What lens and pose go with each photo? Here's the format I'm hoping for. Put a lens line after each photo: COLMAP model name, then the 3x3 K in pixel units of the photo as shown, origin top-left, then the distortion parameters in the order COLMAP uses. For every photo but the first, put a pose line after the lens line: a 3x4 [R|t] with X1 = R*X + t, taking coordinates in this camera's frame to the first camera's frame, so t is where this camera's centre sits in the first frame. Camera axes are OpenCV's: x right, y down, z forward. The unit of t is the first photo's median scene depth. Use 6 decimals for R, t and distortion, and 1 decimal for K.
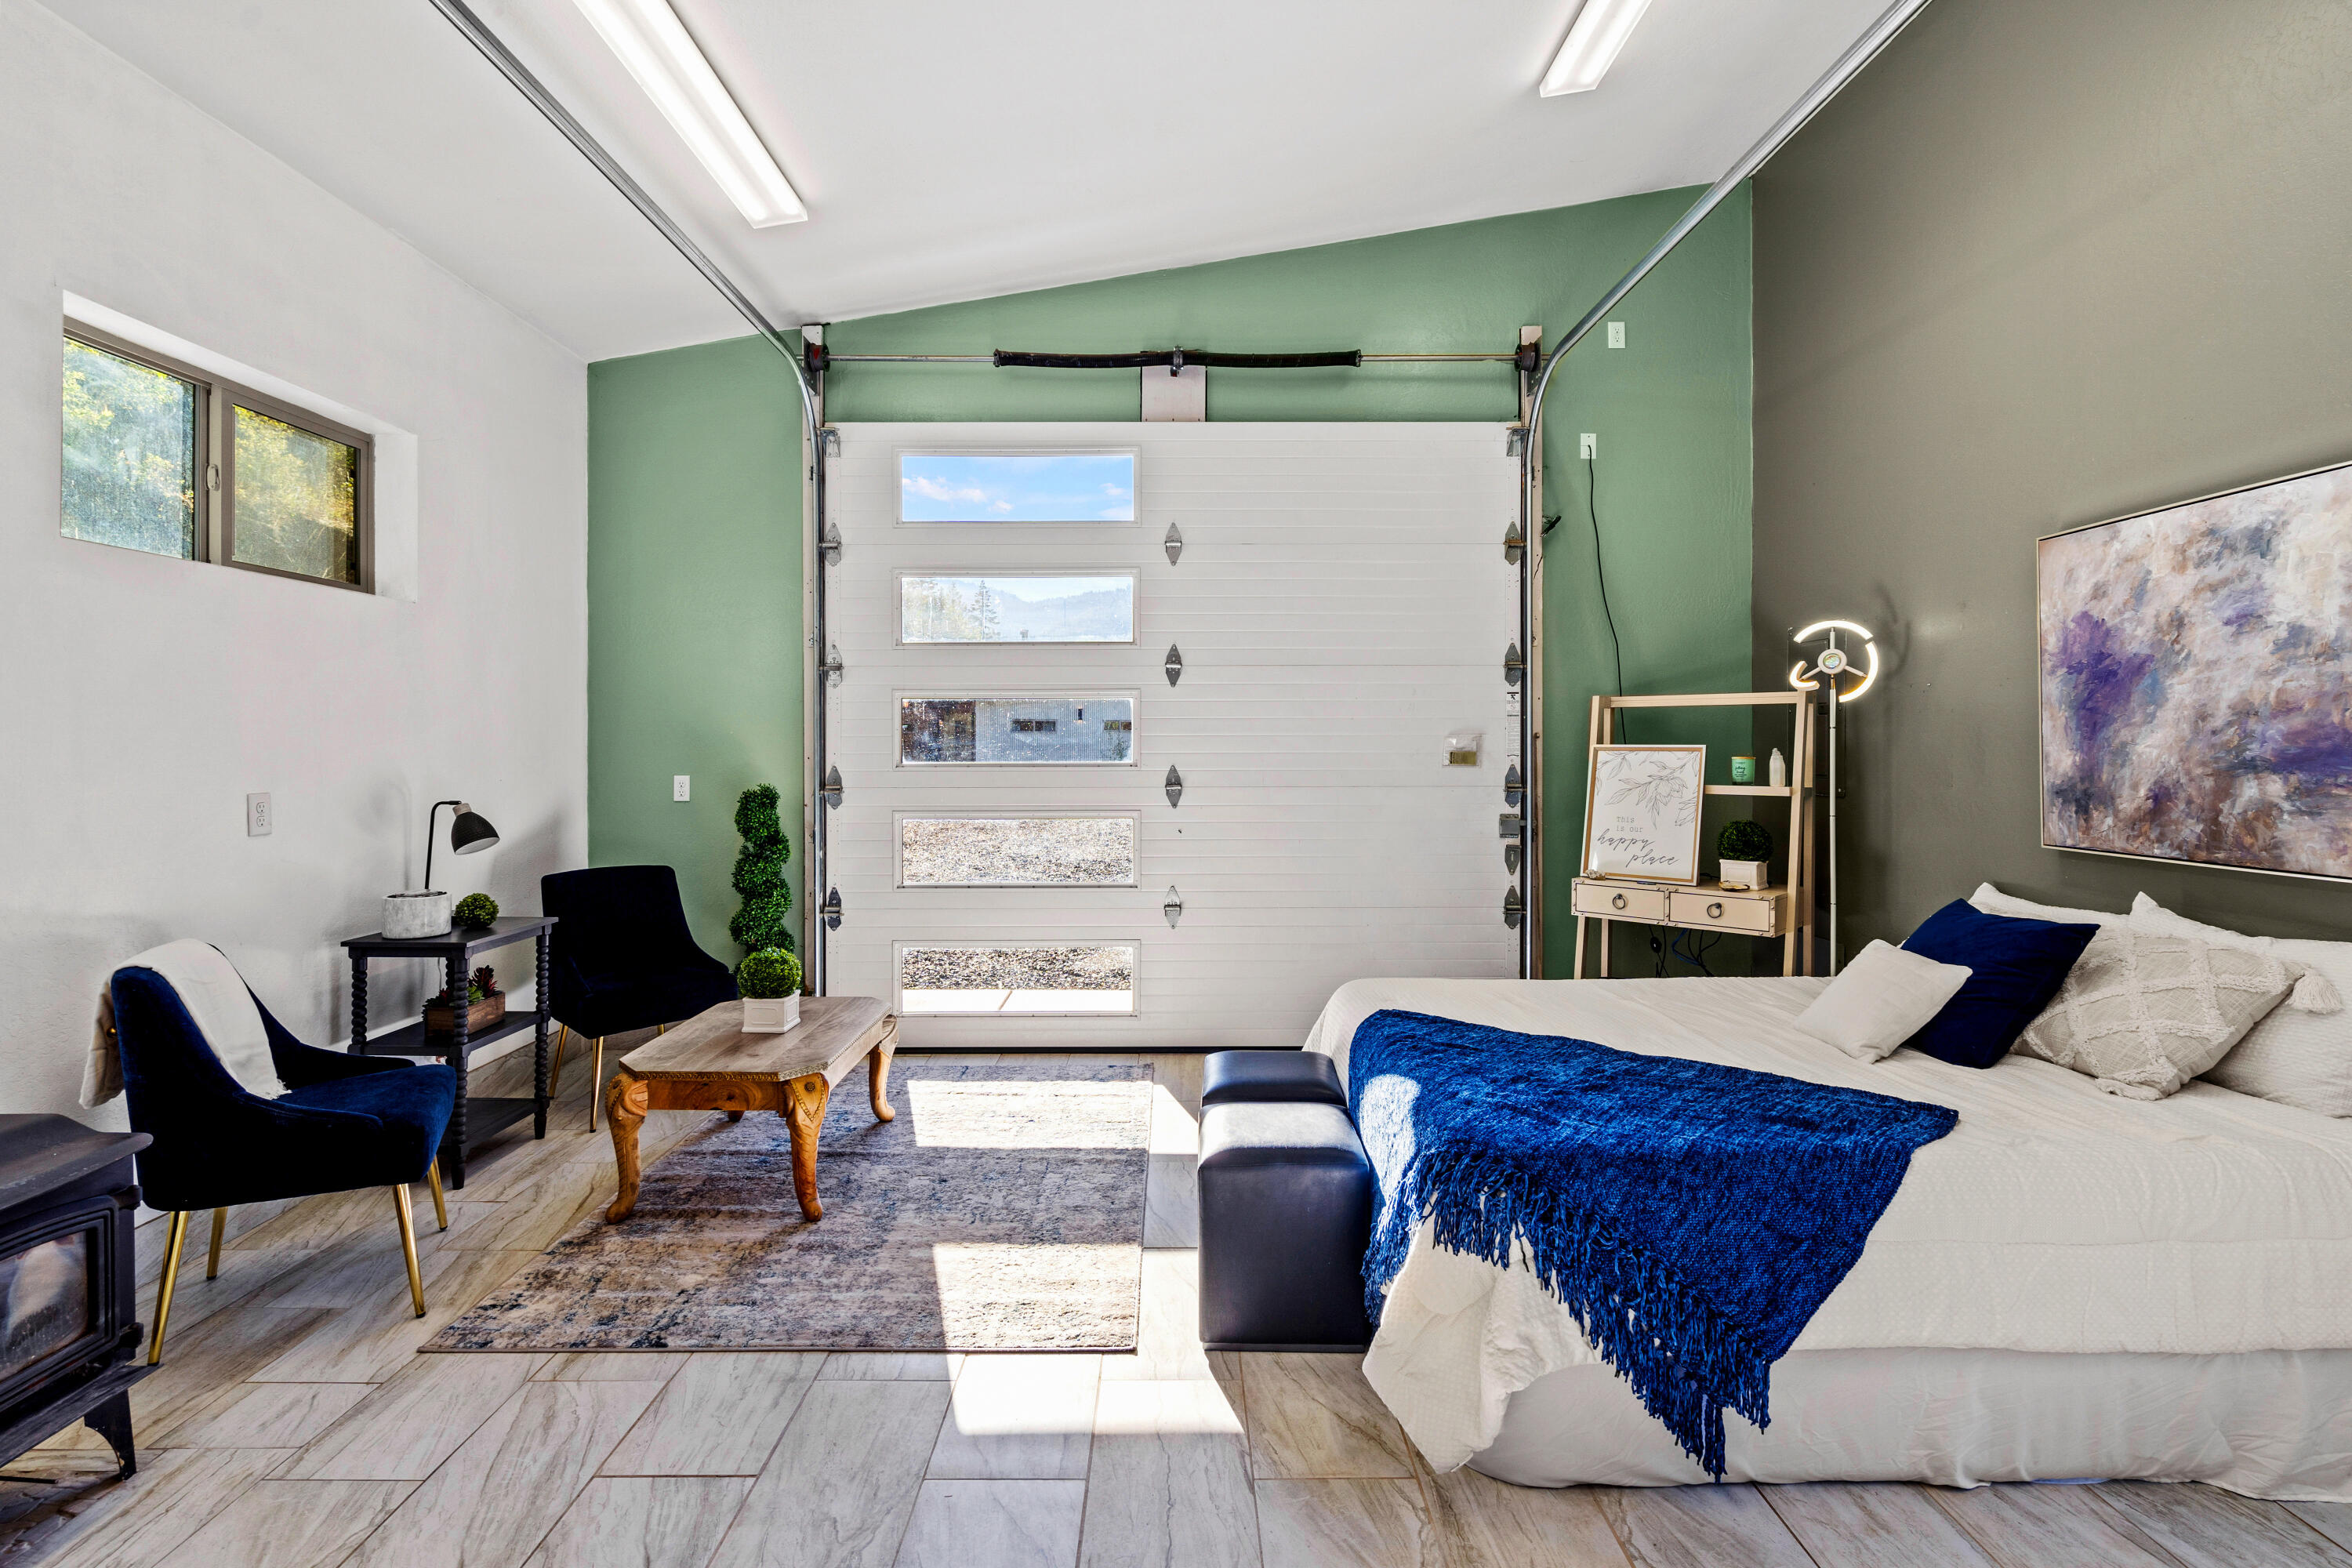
lens RADIAL K [[1075.9, 0, 1181.5], [0, 1075.9, 740.5], [0, 0, 1]] dist [-0.005996, 0.002431]
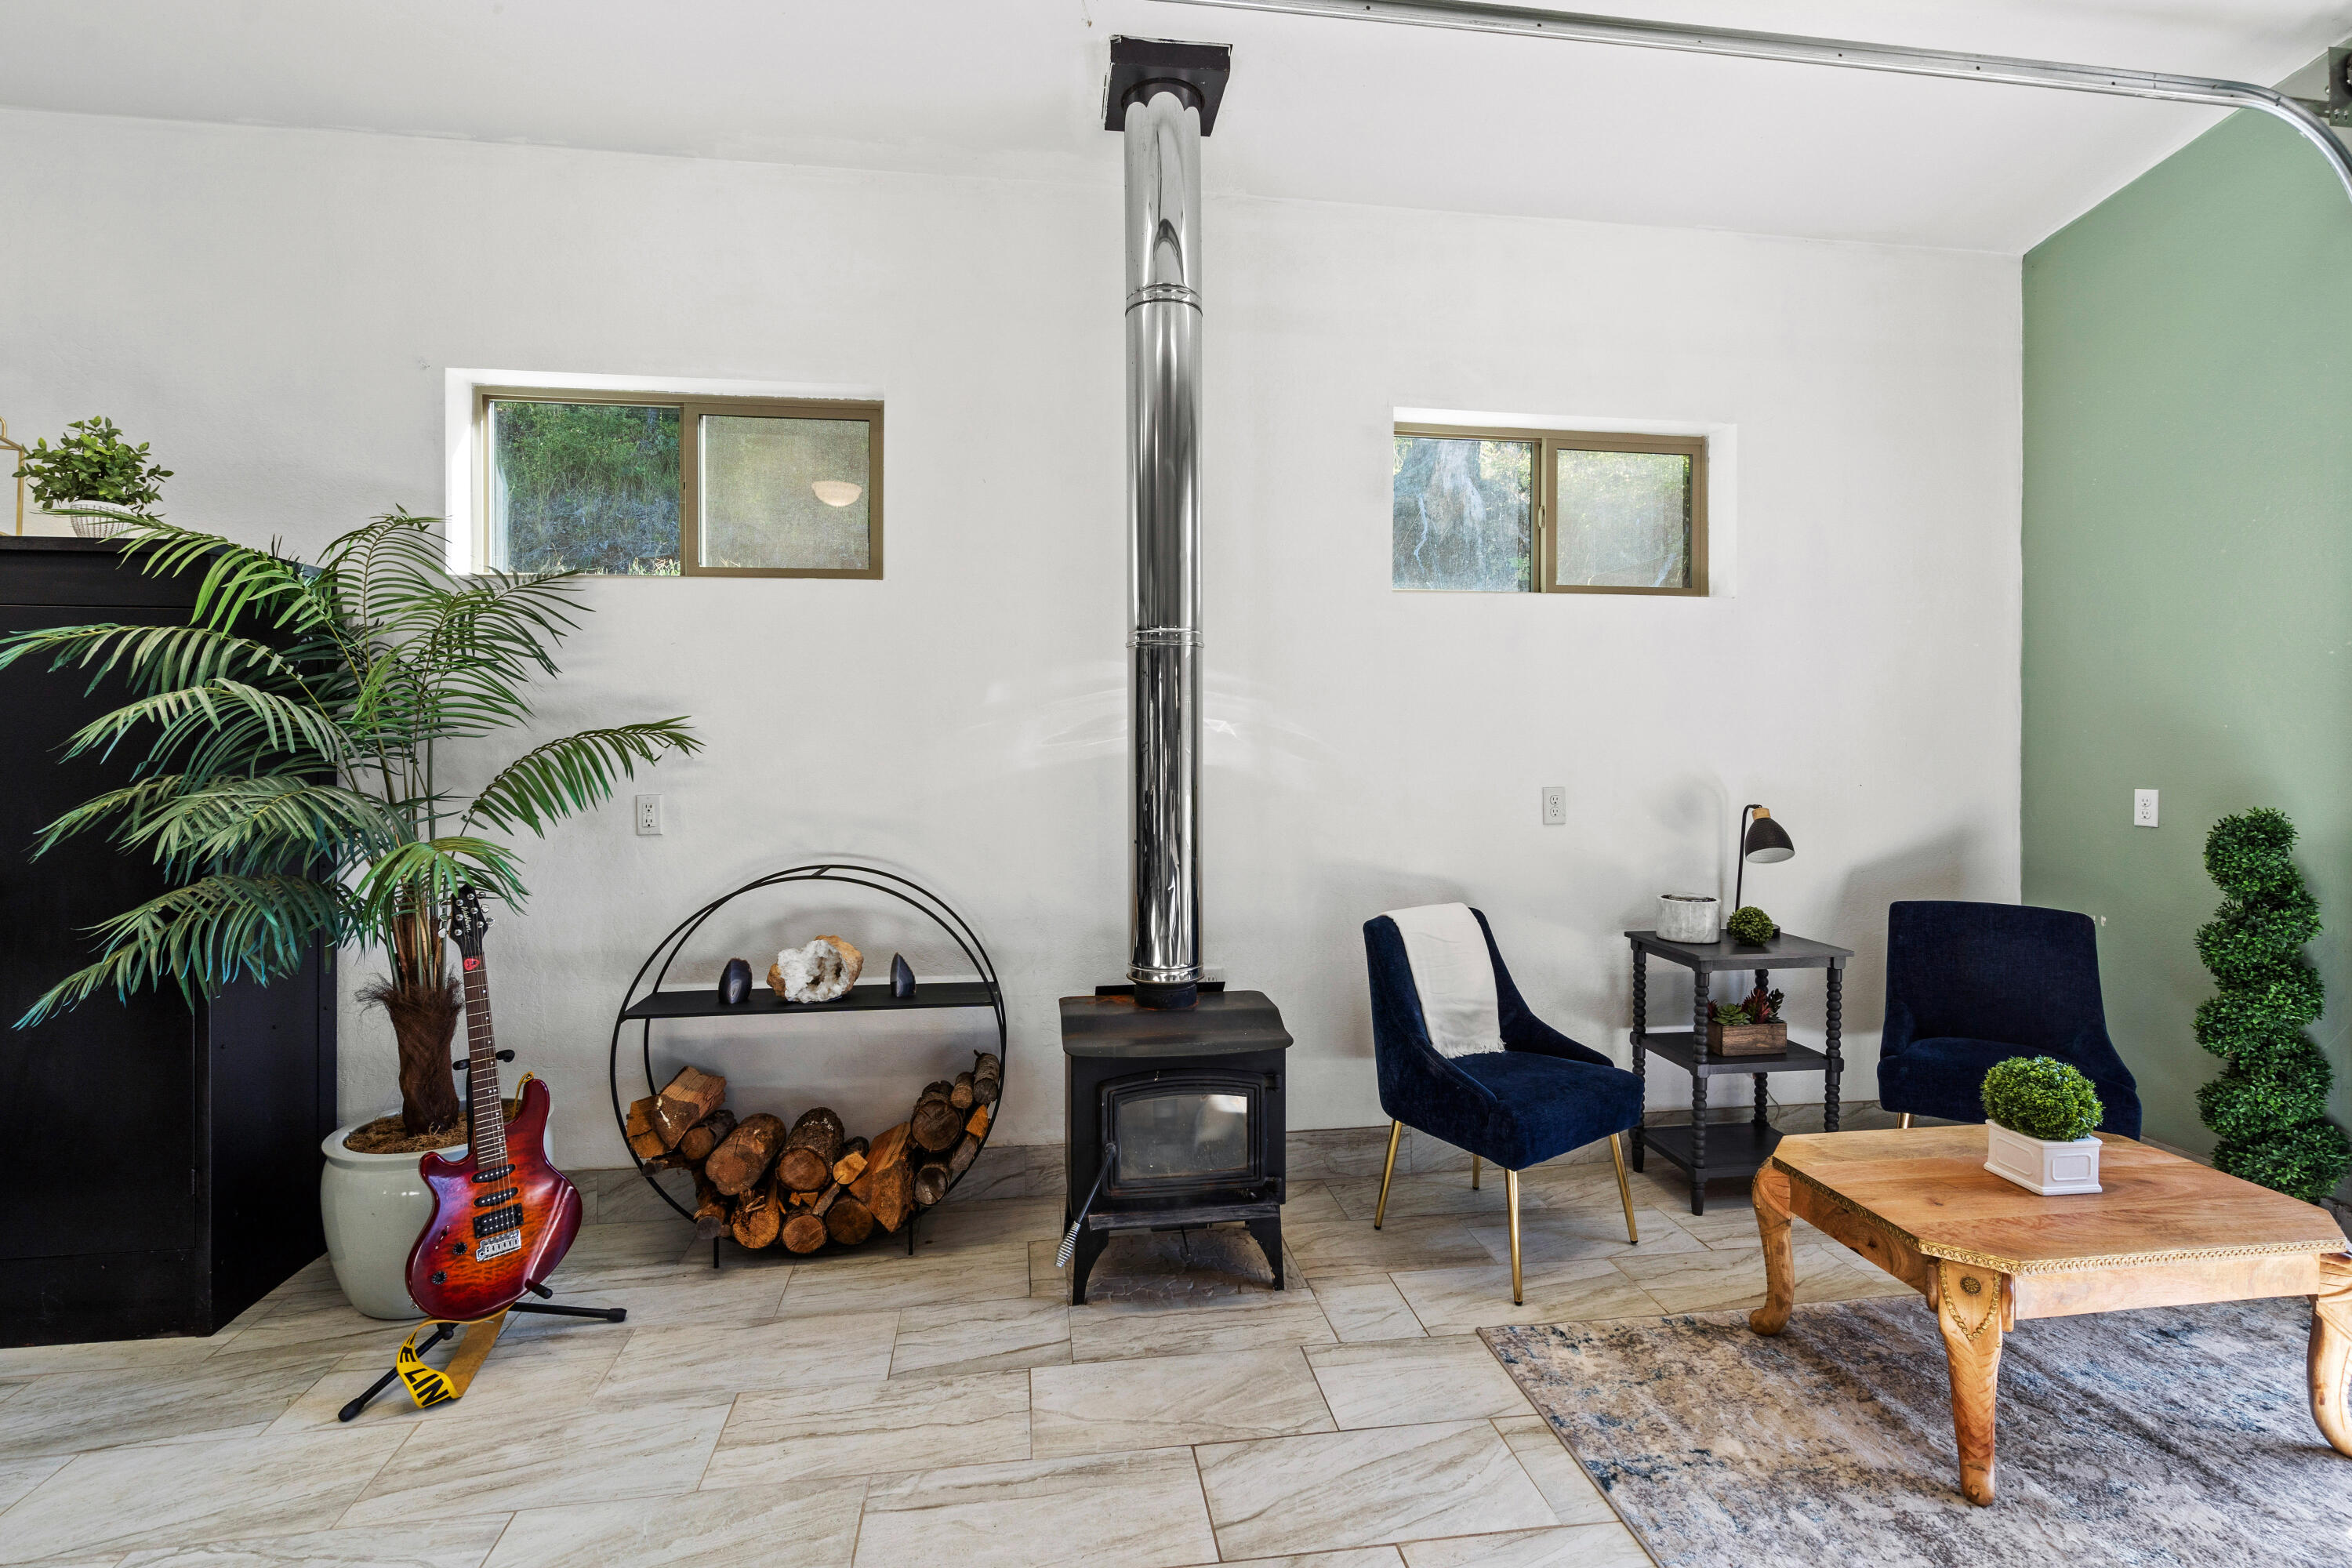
lens RADIAL K [[1075.9, 0, 1179.7], [0, 1075.9, 745.1], [0, 0, 1]] dist [-0.005996, 0.002431]
pose [[0.129490, -0.000764, -0.991580, 0.185723], [0.004138, 0.999991, -0.000230, 0.002322], [0.991572, -0.004074, 0.129492, 0.387213]]
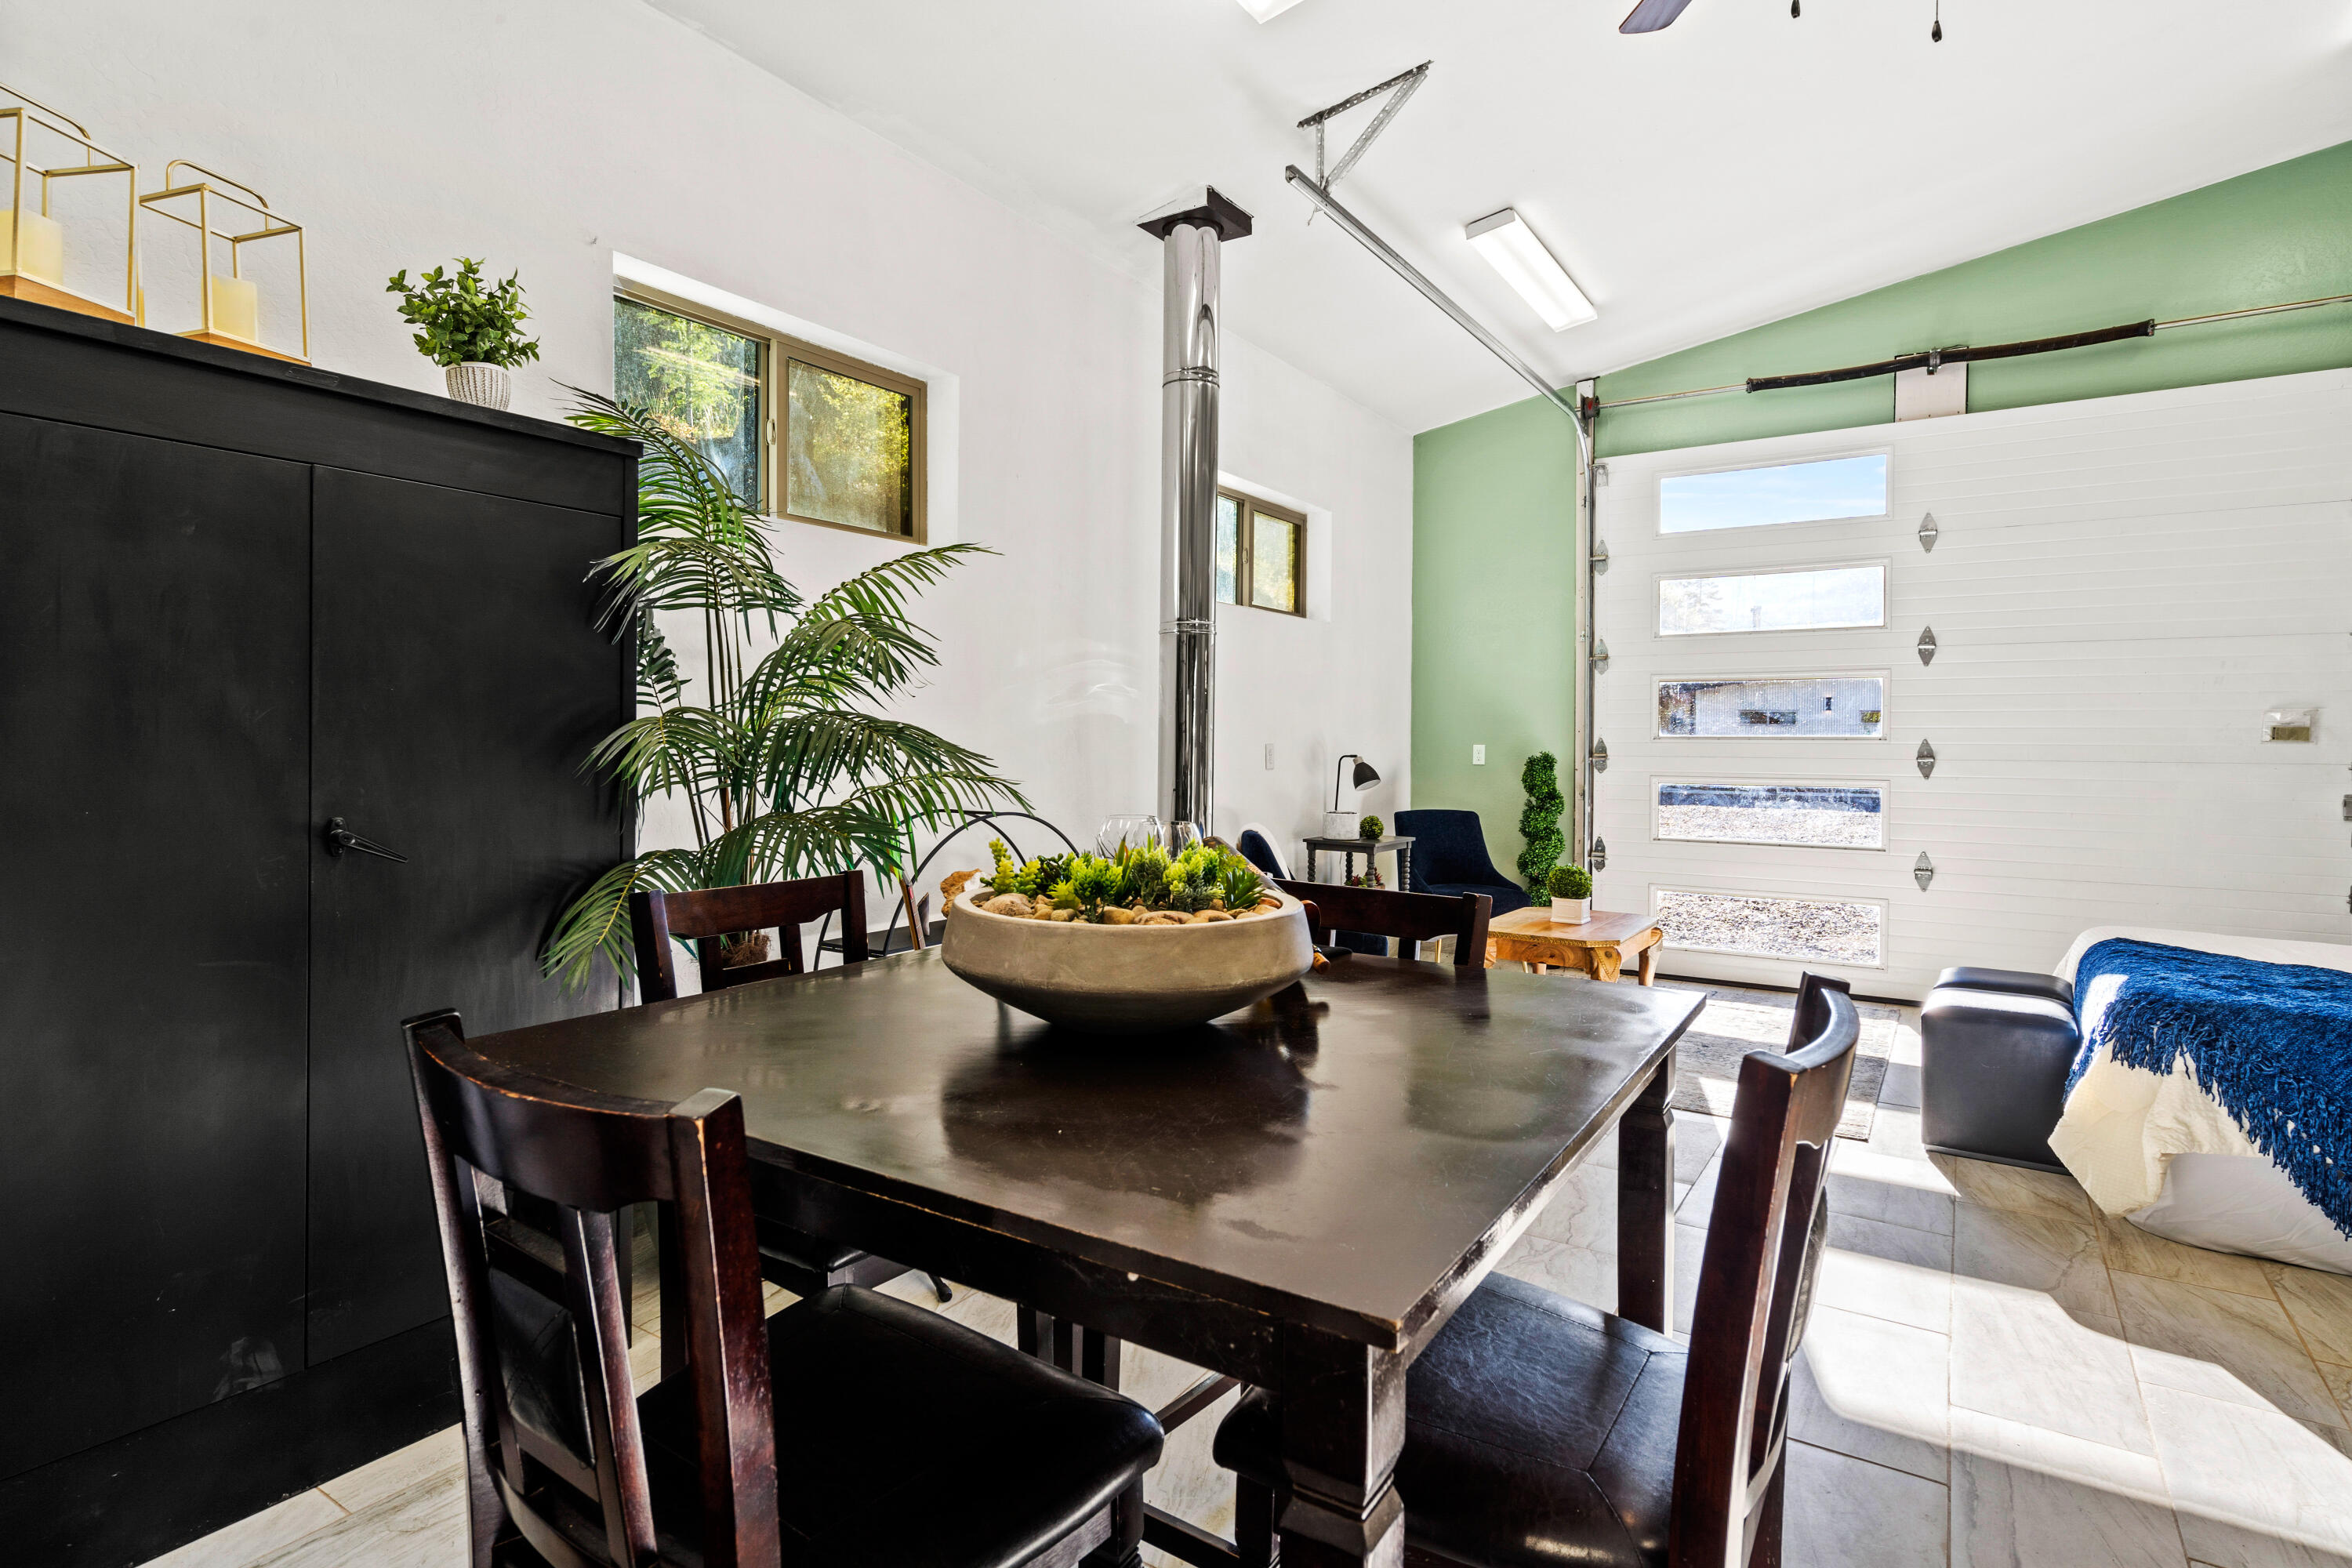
lens RADIAL K [[1197.1, 0, 1181.1], [0, 1197.1, 742.1], [0, 0, 1]] dist [0.002506, 0.000687]
pose [[0.831168, 0.008718, -0.555953, 0.051443], [-0.006820, 0.999962, 0.005485, 0.031548], [0.555979, -0.000767, 0.831196, -0.528113]]
